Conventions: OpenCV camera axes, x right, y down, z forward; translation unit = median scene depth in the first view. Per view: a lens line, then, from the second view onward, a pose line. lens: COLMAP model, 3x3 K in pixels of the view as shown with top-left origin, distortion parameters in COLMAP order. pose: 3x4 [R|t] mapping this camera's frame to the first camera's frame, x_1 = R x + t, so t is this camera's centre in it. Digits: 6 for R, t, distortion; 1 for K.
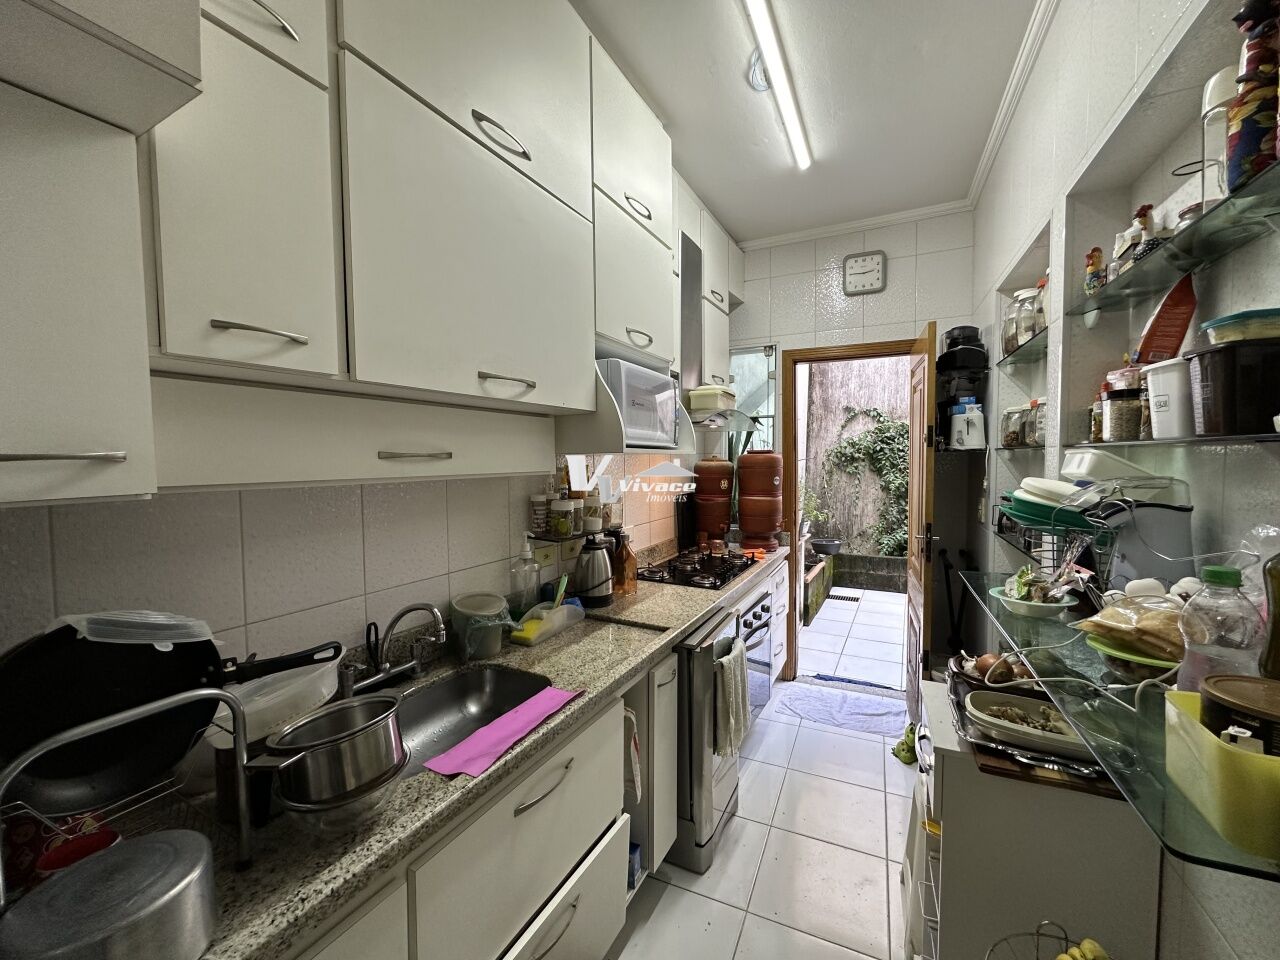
lens RADIAL K [[513.6, 0, 640.0], [0, 513.6, 480.0], [0, 0, 1]] dist [-0.002700, 0.000437]
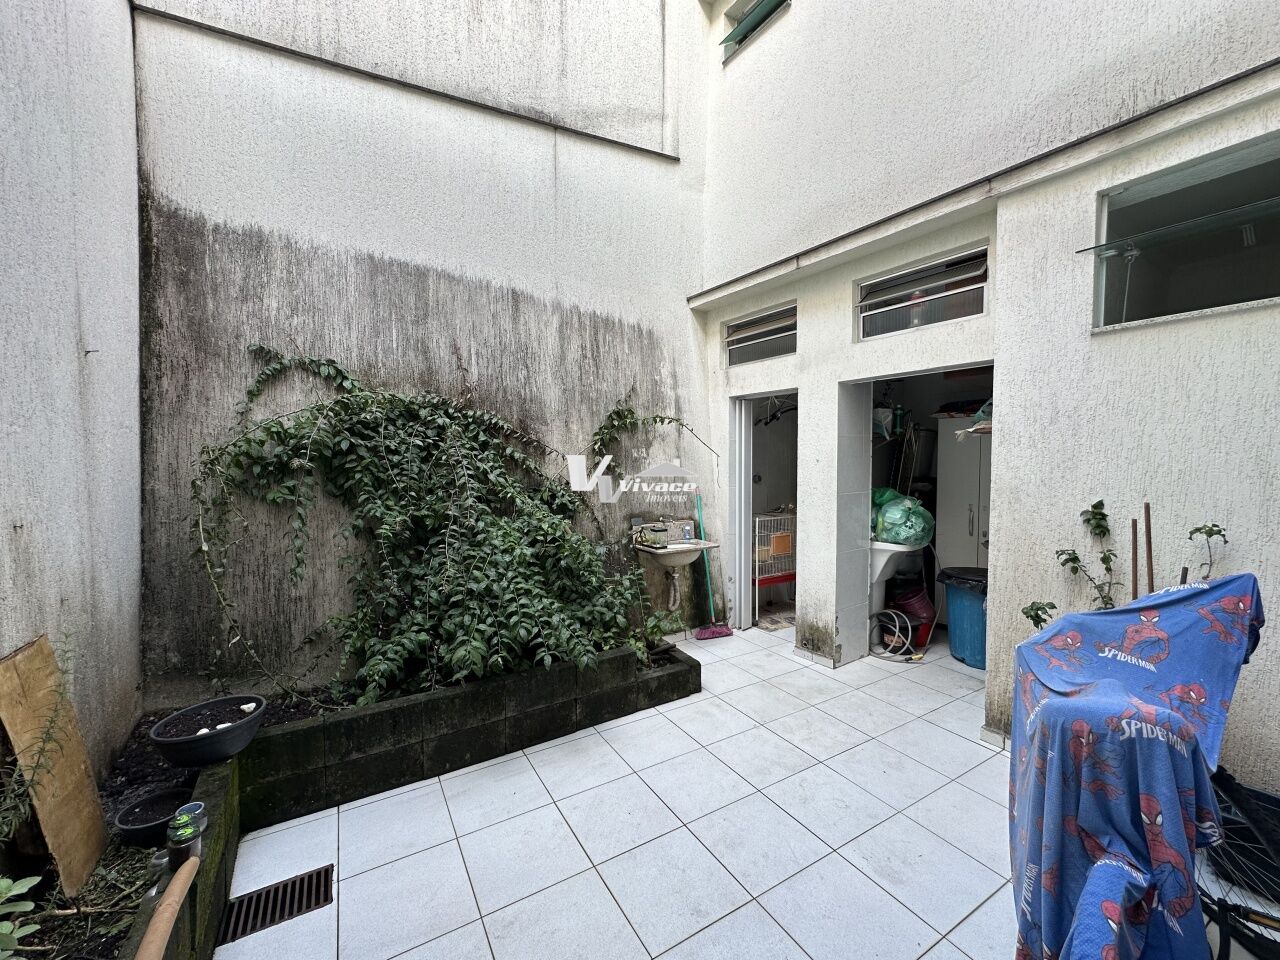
lens RADIAL K [[513.6, 0, 640.0], [0, 513.6, 480.0], [0, 0, 1]] dist [-0.002700, 0.000437]
pose [[0.518364, -0.036658, 0.854374, 0.205832], [0.034719, 0.999159, 0.021806, -0.031953], [-0.854455, 0.018359, 0.519201, 0.529659]]
